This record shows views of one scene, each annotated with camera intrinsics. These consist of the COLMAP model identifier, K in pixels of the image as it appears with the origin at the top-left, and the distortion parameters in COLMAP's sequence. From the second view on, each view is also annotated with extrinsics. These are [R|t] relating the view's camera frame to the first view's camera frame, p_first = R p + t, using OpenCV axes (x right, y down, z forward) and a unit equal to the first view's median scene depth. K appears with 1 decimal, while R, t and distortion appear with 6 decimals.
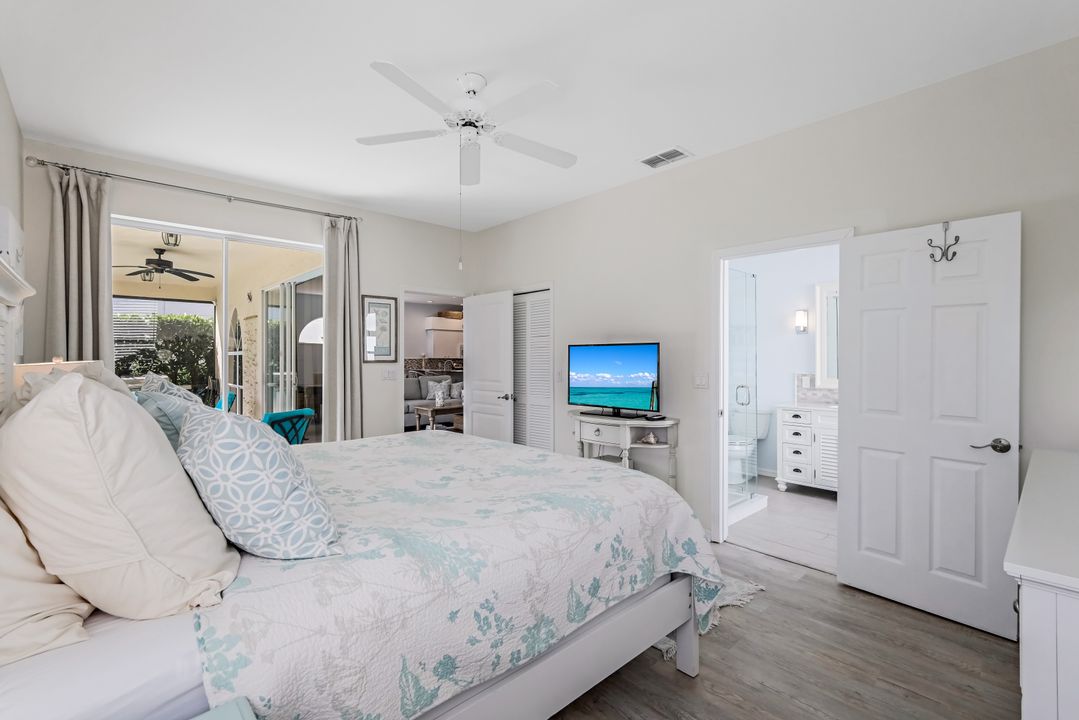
lens RADIAL K [[474.1, 0, 539.0], [0, 474.1, 362.0], [0, 0, 1]] dist [0.003173, 0.000173]
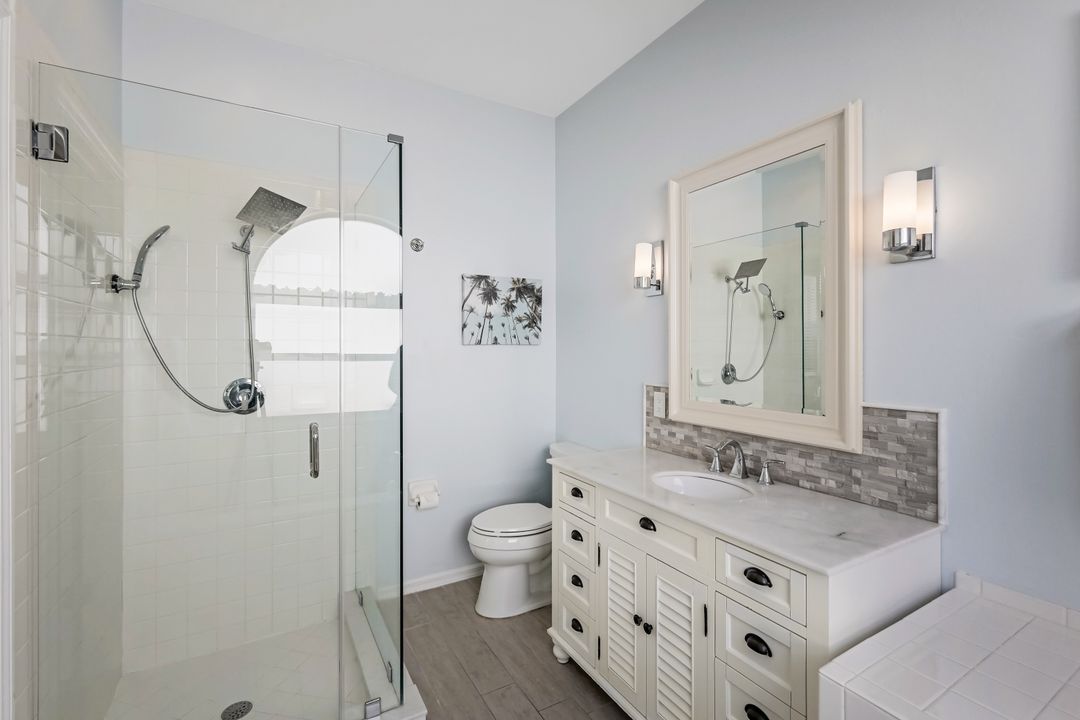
lens RADIAL K [[474.6, 0, 539.5], [0, 474.6, 362.0], [0, 0, 1]] dist [0.003173, 0.000173]
pose [[0.977896, 0.004573, -0.209044, 0.557474], [-0.001819, 0.999909, 0.013363, -0.003086], [0.209086, -0.012687, 0.977815, 0.557715]]
